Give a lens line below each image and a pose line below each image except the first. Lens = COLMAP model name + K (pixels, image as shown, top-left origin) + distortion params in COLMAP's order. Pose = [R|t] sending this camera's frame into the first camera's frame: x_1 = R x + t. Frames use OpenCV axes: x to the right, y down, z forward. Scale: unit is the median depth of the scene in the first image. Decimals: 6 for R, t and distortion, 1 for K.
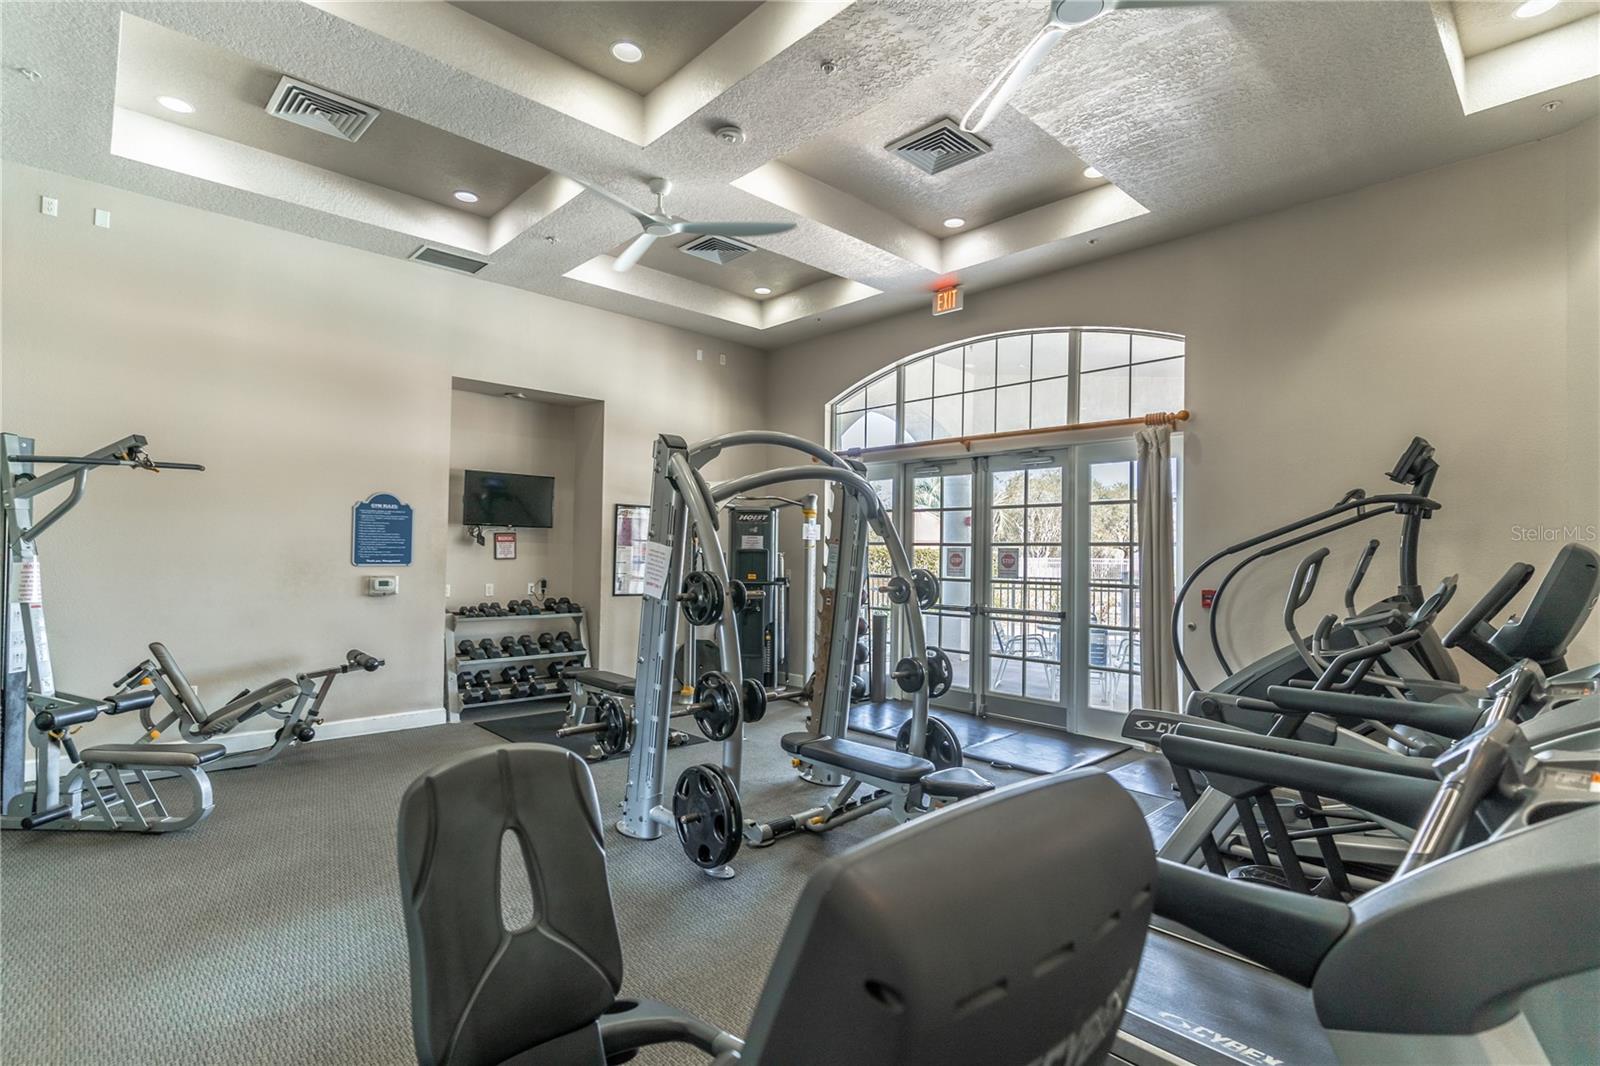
lens RADIAL K [[765.9, 0, 800.0], [0, 765.9, 533.0], [0, 0, 1]] dist [0.002277, 0.000258]
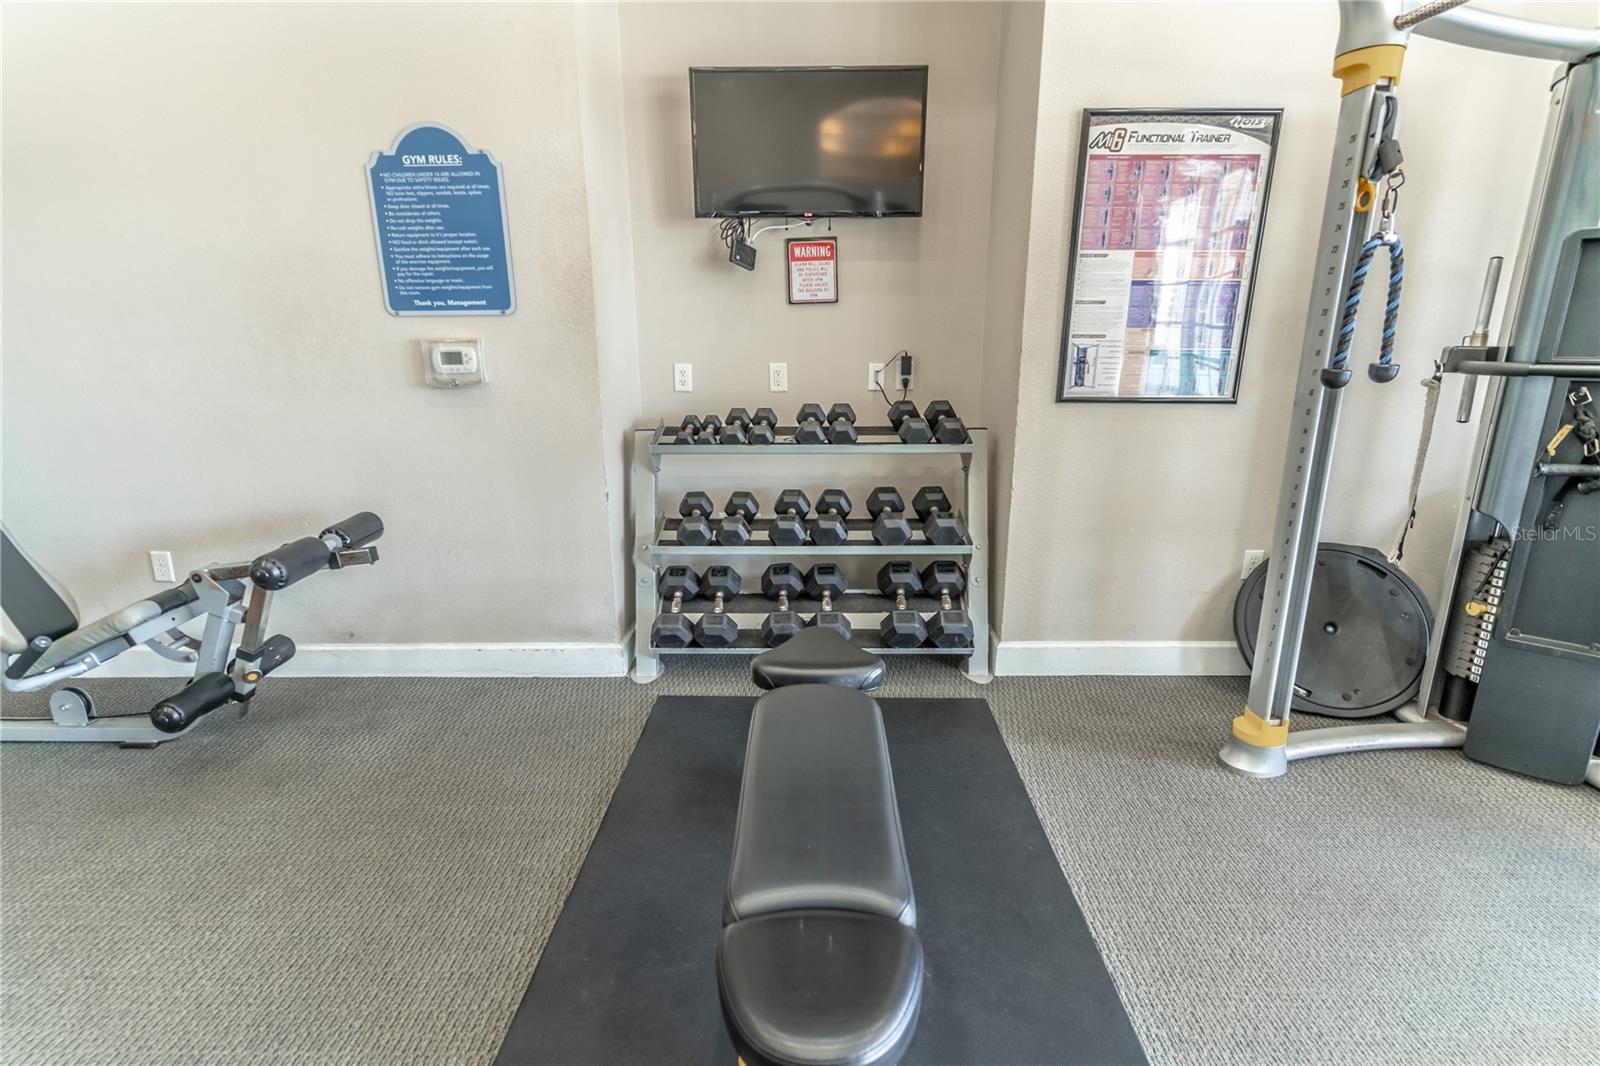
lens RADIAL K [[765.9, 0, 800.0], [0, 765.9, 533.0], [0, 0, 1]] dist [0.002277, 0.000258]
pose [[0.717857, 0.163999, -0.676599, -0.091115], [0.032410, 0.962932, 0.267790, 0.046338], [0.695436, -0.214163, 0.685932, 0.737144]]
